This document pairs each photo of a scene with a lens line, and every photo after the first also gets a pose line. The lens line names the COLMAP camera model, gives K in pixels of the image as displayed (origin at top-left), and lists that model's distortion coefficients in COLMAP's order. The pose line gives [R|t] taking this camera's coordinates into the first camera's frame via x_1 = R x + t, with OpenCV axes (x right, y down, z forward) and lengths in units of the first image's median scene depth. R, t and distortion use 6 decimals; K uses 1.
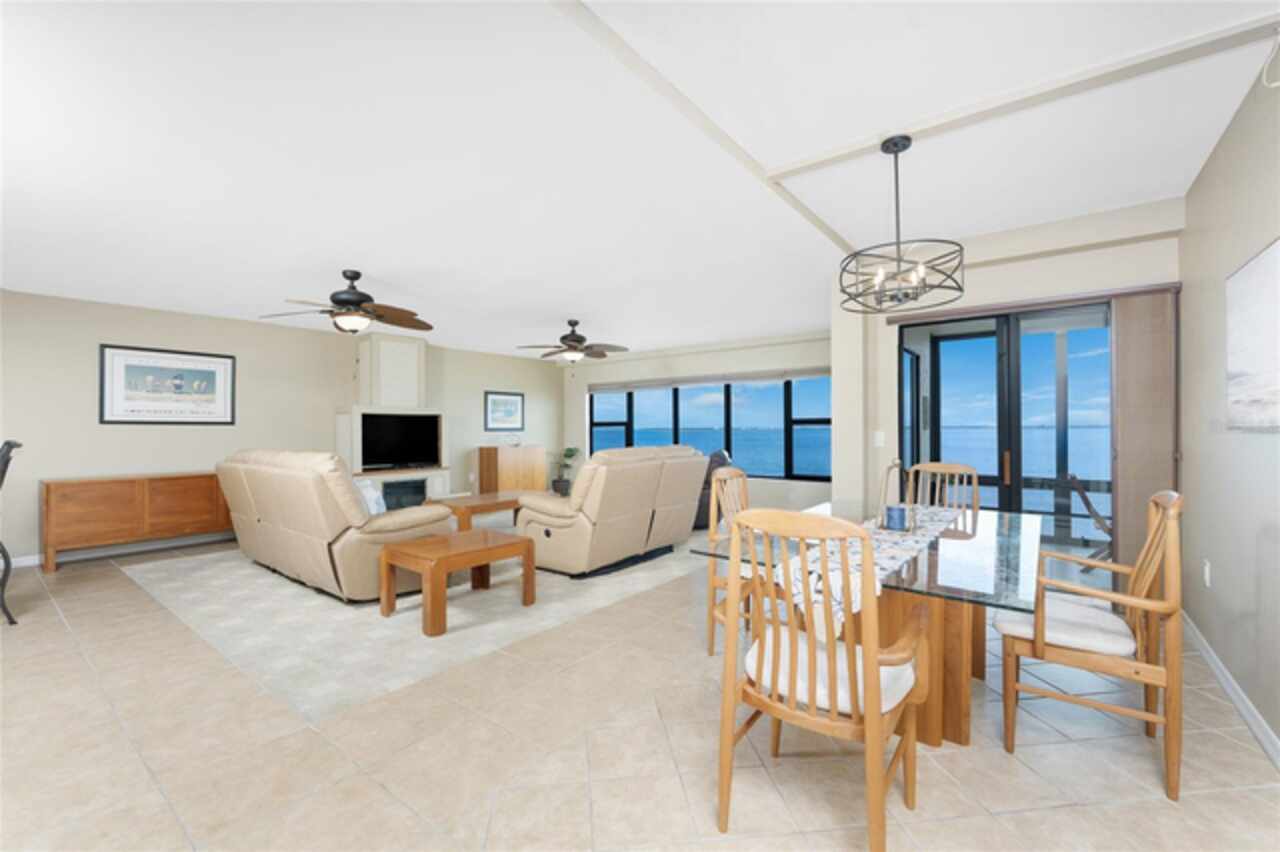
lens RADIAL K [[535.2, 0, 632.6], [0, 535.2, 427.2], [0, 0, 1]] dist [-0.002323, -0.000216]
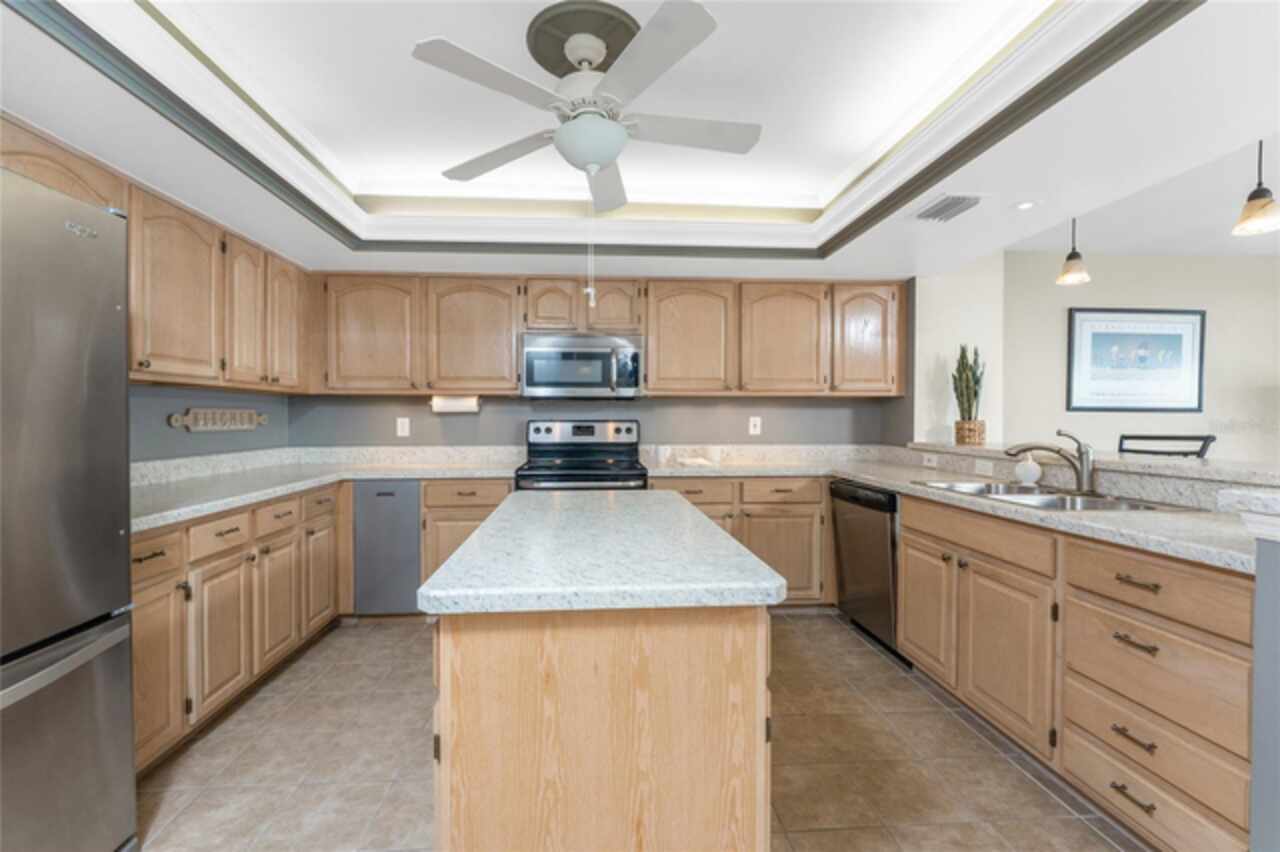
lens RADIAL K [[553.7, 0, 634.1], [0, 553.7, 417.6], [0, 0, 1]] dist [-0.002263, -0.000131]
pose [[0.670642, 0.005746, -0.741759, -0.758280], [-0.001703, 0.999979, 0.006206, -0.000589], [0.741779, -0.002899, 0.670638, -0.004451]]
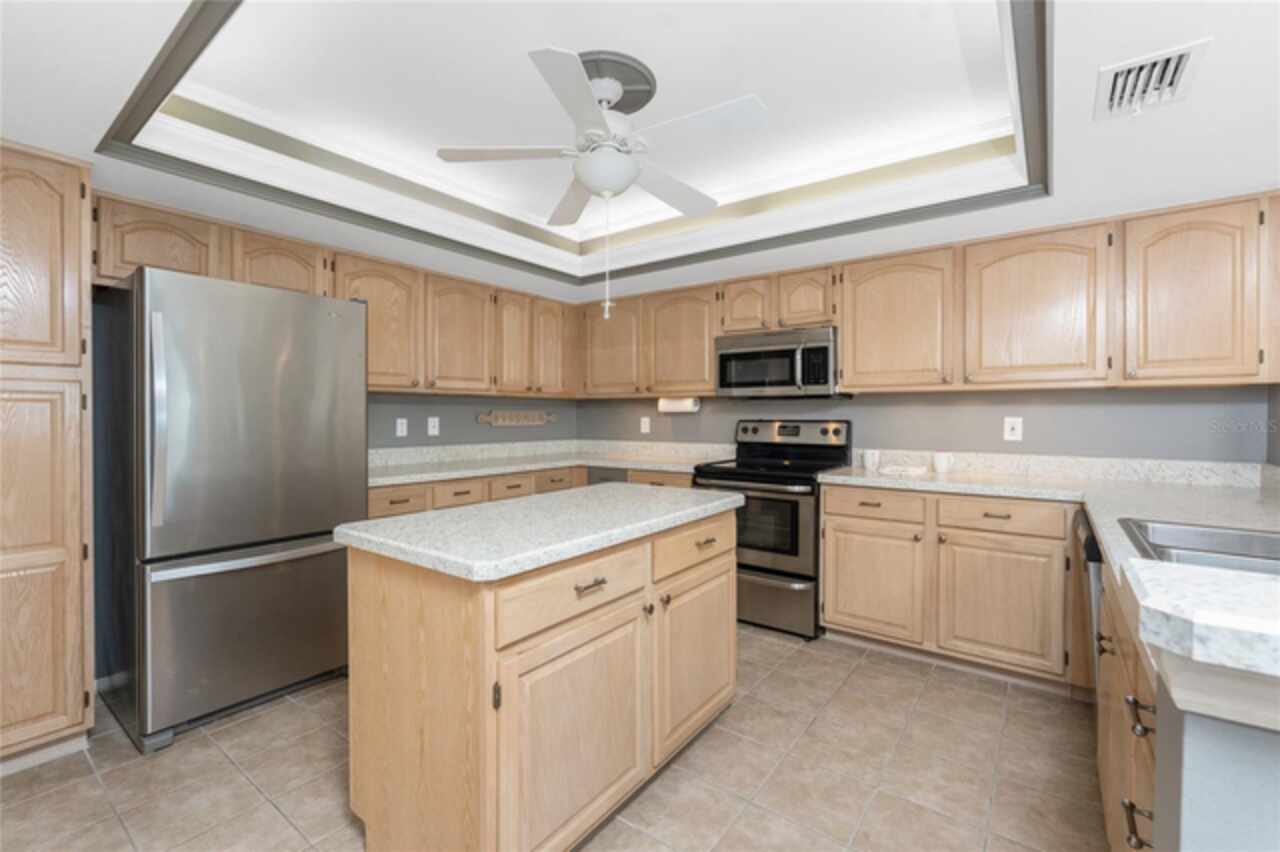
lens RADIAL K [[553.7, 0, 634.1], [0, 553.7, 417.6], [0, 0, 1]] dist [-0.002263, -0.000131]
pose [[0.017088, 0.007294, -0.999827, -0.653960], [-0.000187, 0.999973, 0.007291, -0.000899], [0.999854, 0.000062, 0.017089, 0.207853]]
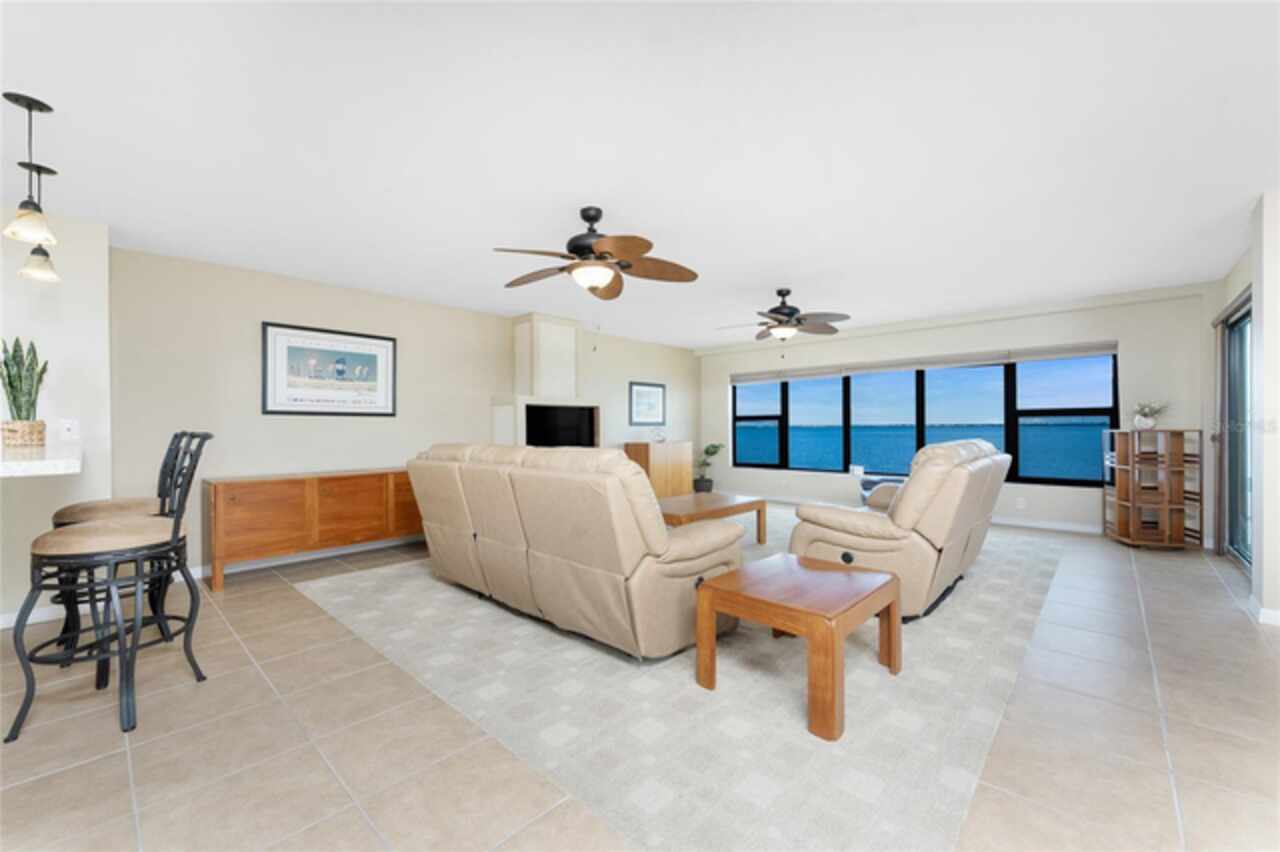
lens RADIAL K [[513.4, 0, 633.2], [0, 513.4, 427.5], [0, 0, 1]] dist [0.001066, 0.000012]
pose [[0.996178, -0.000880, -0.087344, -0.302329], [0.001178, 0.999994, 0.003358, 0.012038], [0.087341, -0.003448, 0.996173, 0.207567]]
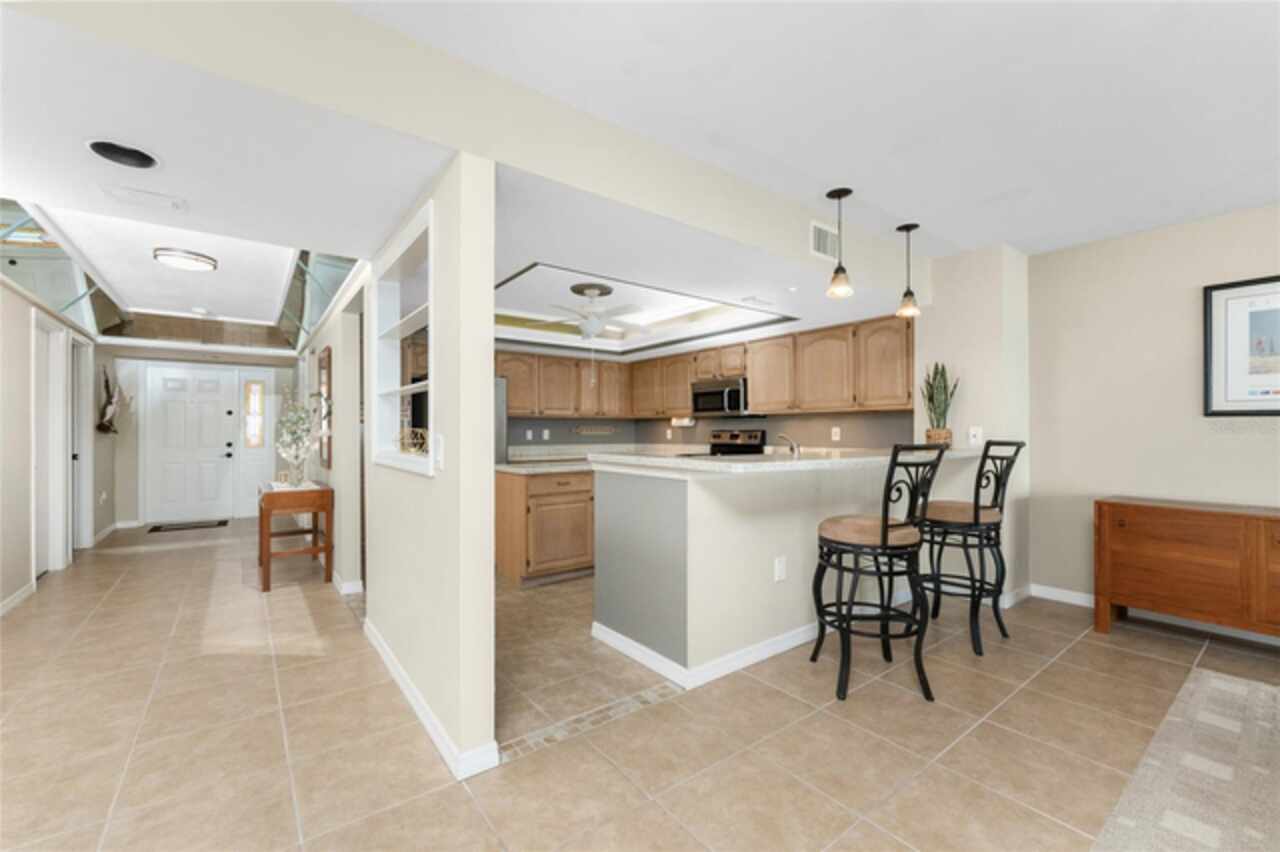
lens RADIAL K [[522.3, 0, 643.5], [0, 522.3, 430.1], [0, 0, 1]] dist [-0.001134, -0.000159]
pose [[-0.242698, -0.000010, -0.970102, -0.236906], [0.004309, 0.999990, -0.001089, 0.006742], [0.970092, -0.004445, -0.242695, 0.476632]]
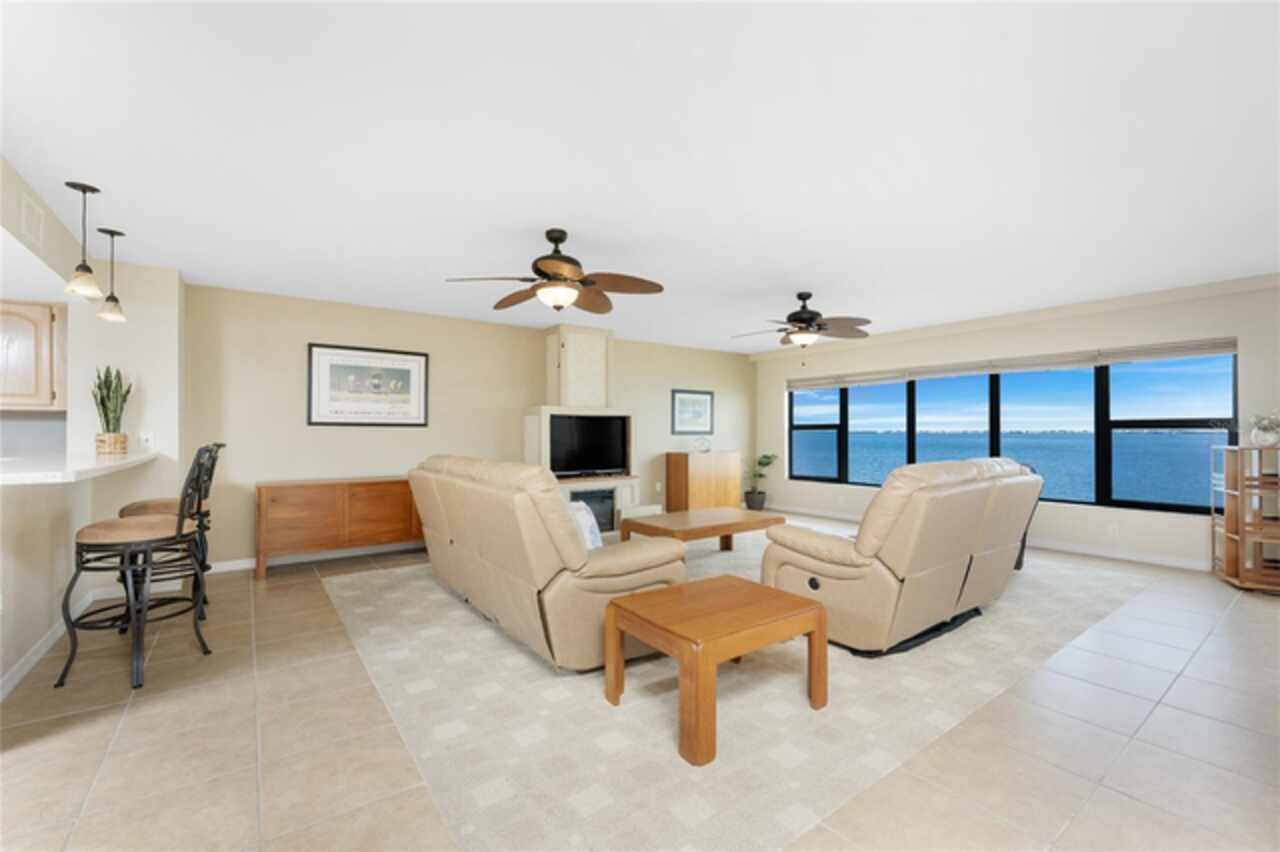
lens RADIAL K [[537.8, 0, 633.2], [0, 537.8, 429.4], [0, 0, 1]] dist [-0.002876, -0.000346]
pose [[0.962285, 0.003430, -0.272022, -0.150715], [-0.003753, 0.999993, -0.000670, -0.000443], [0.272017, 0.001666, 0.962291, 0.204120]]
